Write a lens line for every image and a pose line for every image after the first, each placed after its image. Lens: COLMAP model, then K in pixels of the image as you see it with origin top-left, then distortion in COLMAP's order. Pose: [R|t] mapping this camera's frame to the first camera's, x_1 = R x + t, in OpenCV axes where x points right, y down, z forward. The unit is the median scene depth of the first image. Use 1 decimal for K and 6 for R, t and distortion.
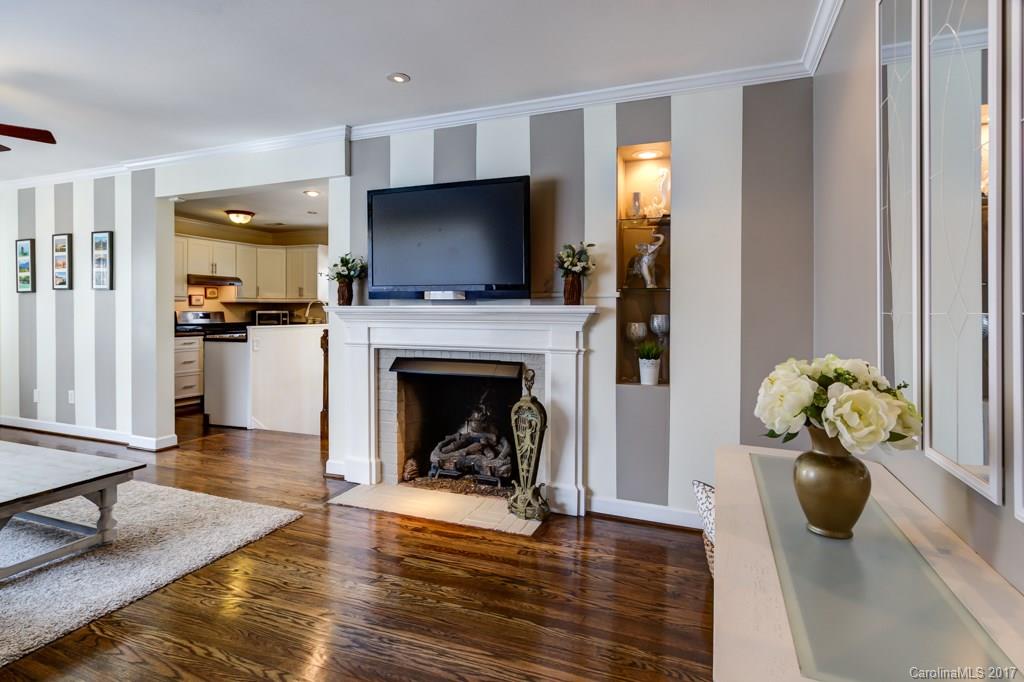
lens RADIAL K [[501.0, 0, 512.0], [0, 501.0, 341.0], [0, 0, 1]] dist [-0.001508, -0.000177]
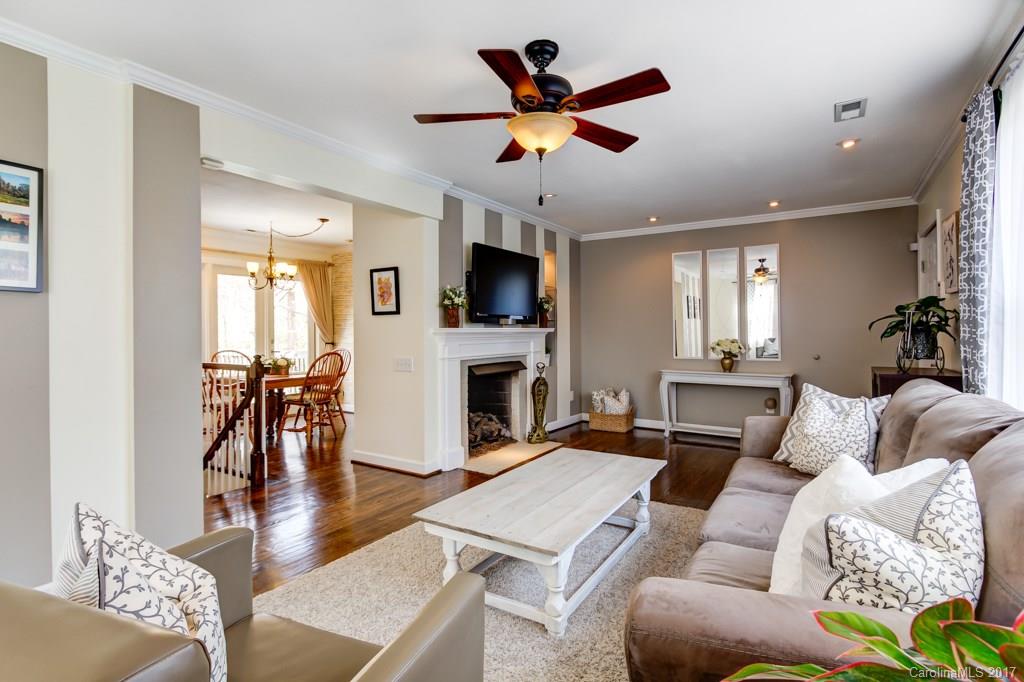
lens RADIAL K [[501.0, 0, 512.0], [0, 501.0, 341.0], [0, 0, 1]] dist [-0.001508, -0.000177]
pose [[0.225469, -0.029725, 0.973797, -1.355068], [0.046217, 0.998735, 0.019785, -0.048484], [-0.973153, 0.040545, 0.226558, 0.507249]]
